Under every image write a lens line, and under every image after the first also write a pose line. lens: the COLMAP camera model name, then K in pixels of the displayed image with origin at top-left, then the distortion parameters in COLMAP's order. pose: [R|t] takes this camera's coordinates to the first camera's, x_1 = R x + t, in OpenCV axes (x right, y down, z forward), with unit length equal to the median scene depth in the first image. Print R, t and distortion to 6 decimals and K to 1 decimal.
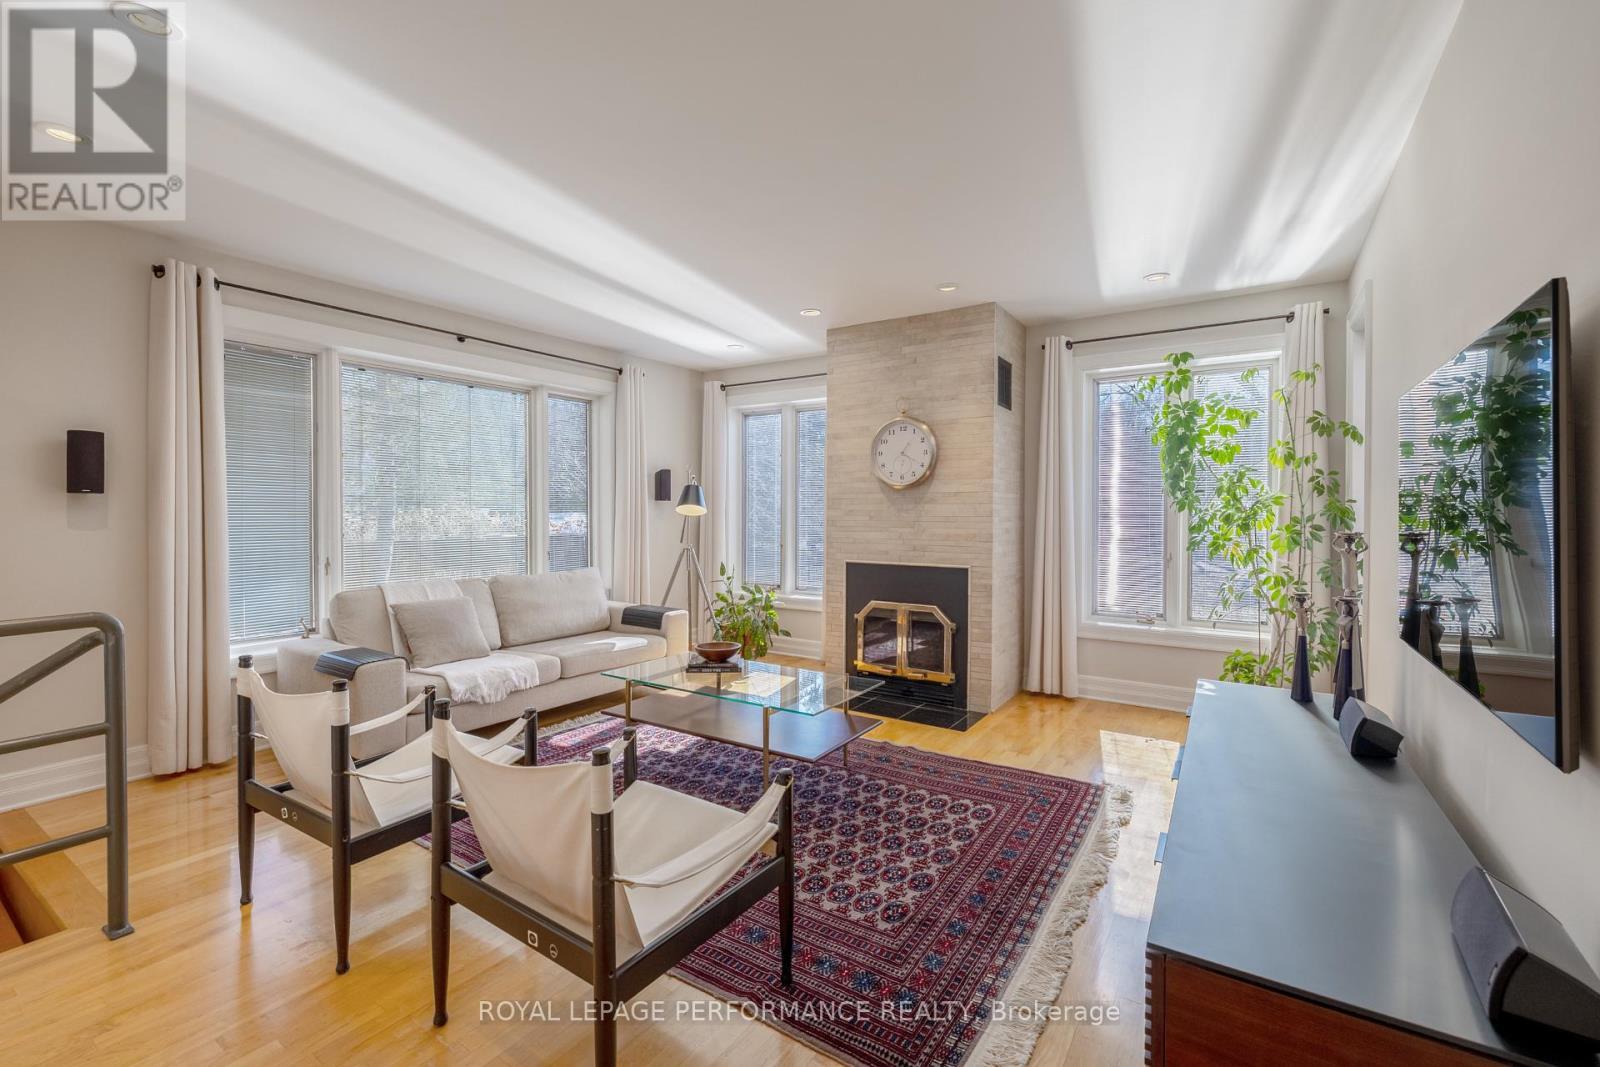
lens RADIAL K [[690.9, 0, 792.3], [0, 690.9, 514.3], [0, 0, 1]] dist [0.000973, -0.000036]
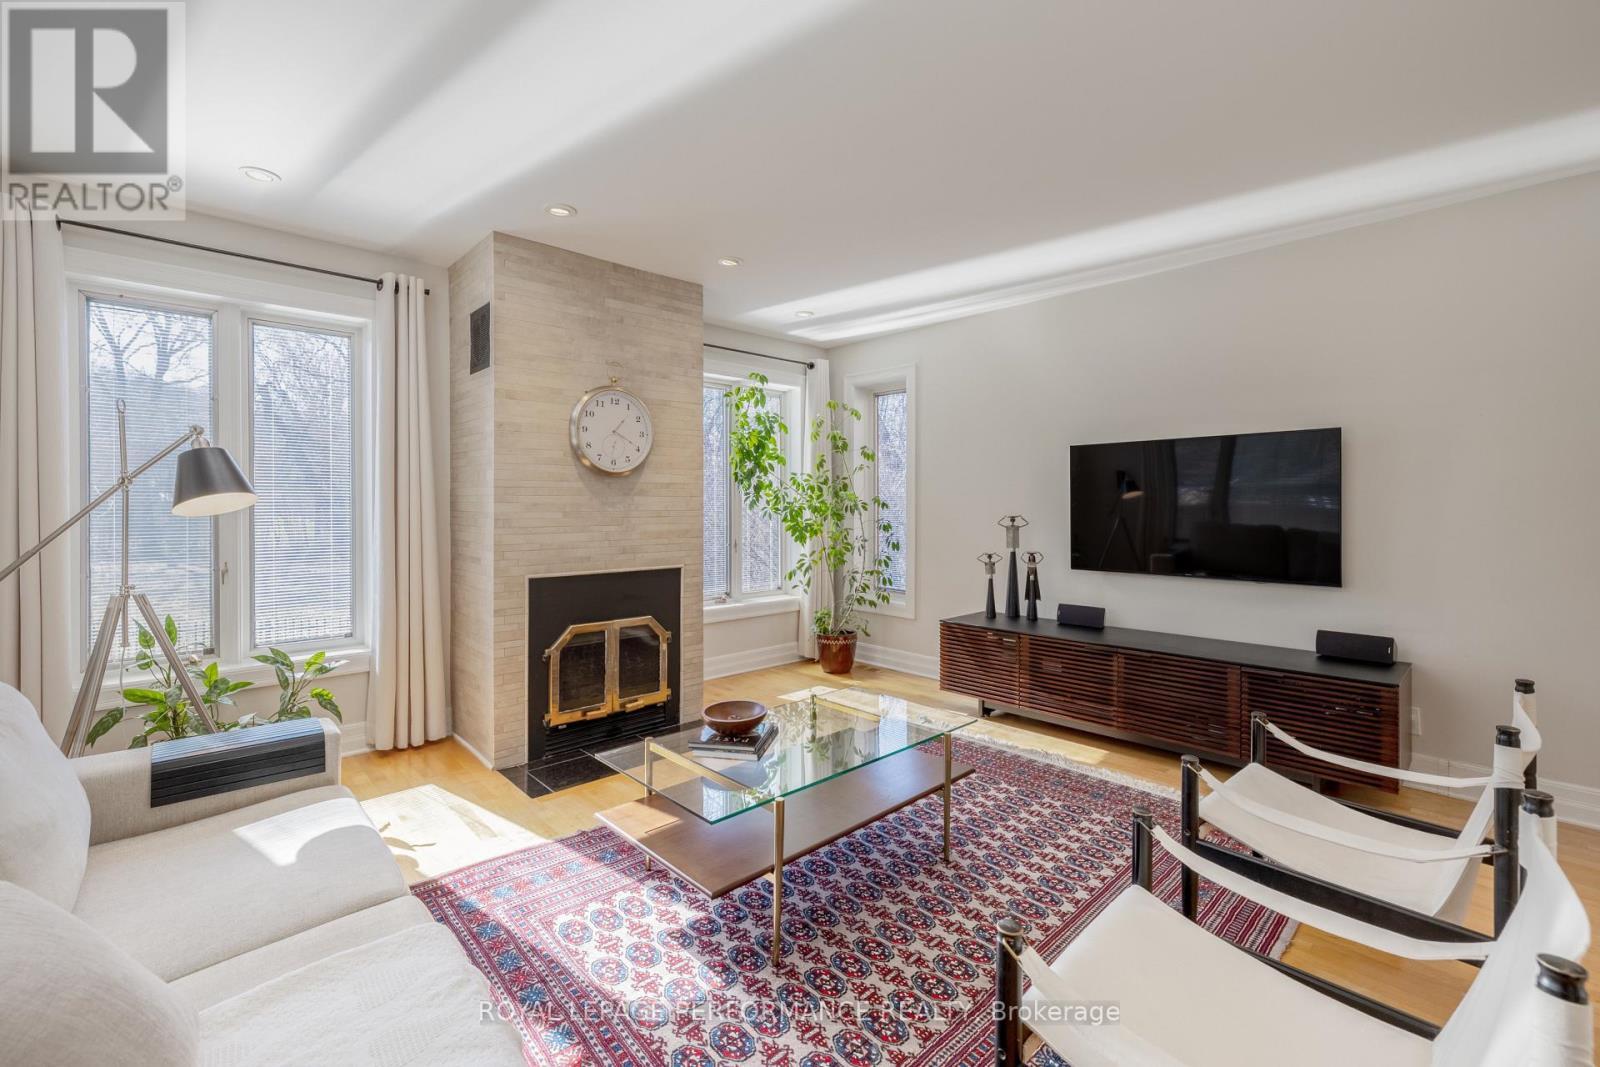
lens RADIAL K [[693.5, 0, 796.6], [0, 693.5, 503.4], [0, 0, 1]] dist [0.000292, -0.000960]
pose [[0.233801, 0.000371, 0.972284, -0.587444], [0.007607, 0.999969, -0.002211, -0.002795], [-0.972255, 0.007914, 0.233791, 0.629130]]
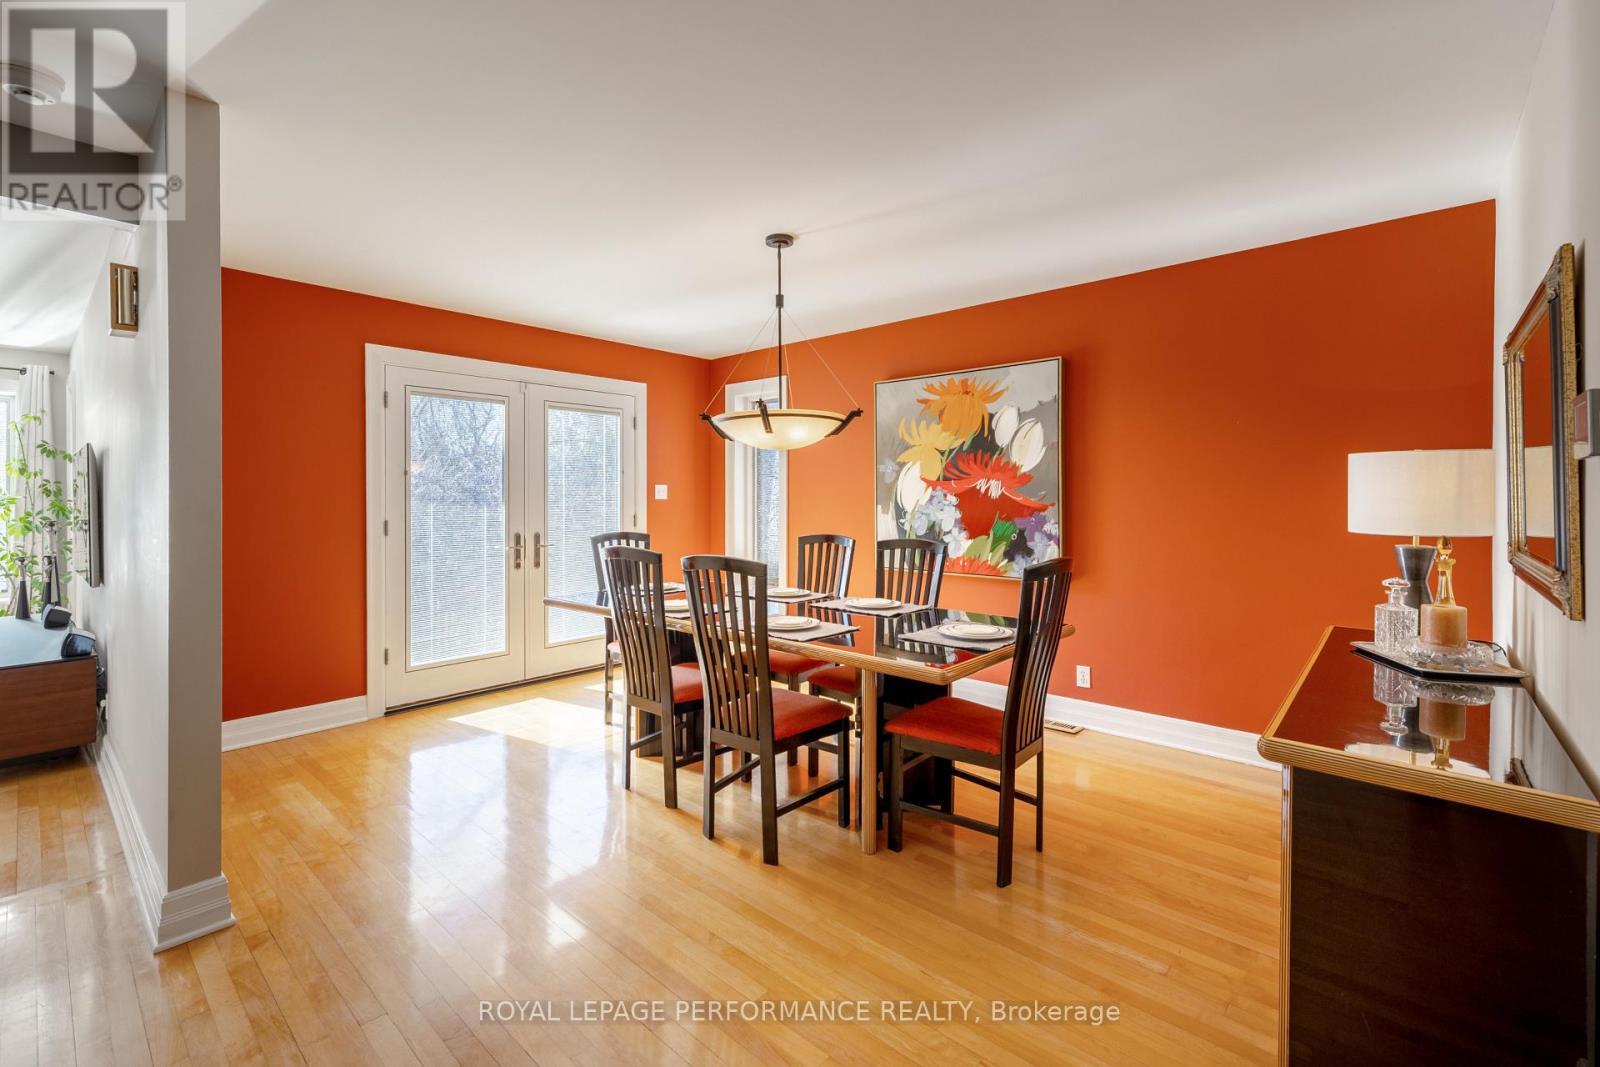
lens RADIAL K [[693.5, 0, 796.6], [0, 693.5, 503.4], [0, 0, 1]] dist [0.000292, -0.000960]
pose [[0.144971, -0.012696, 0.989355, -0.414846], [0.009917, 0.999886, 0.011378, -0.011990], [-0.989386, 0.008162, 0.145080, -0.699116]]
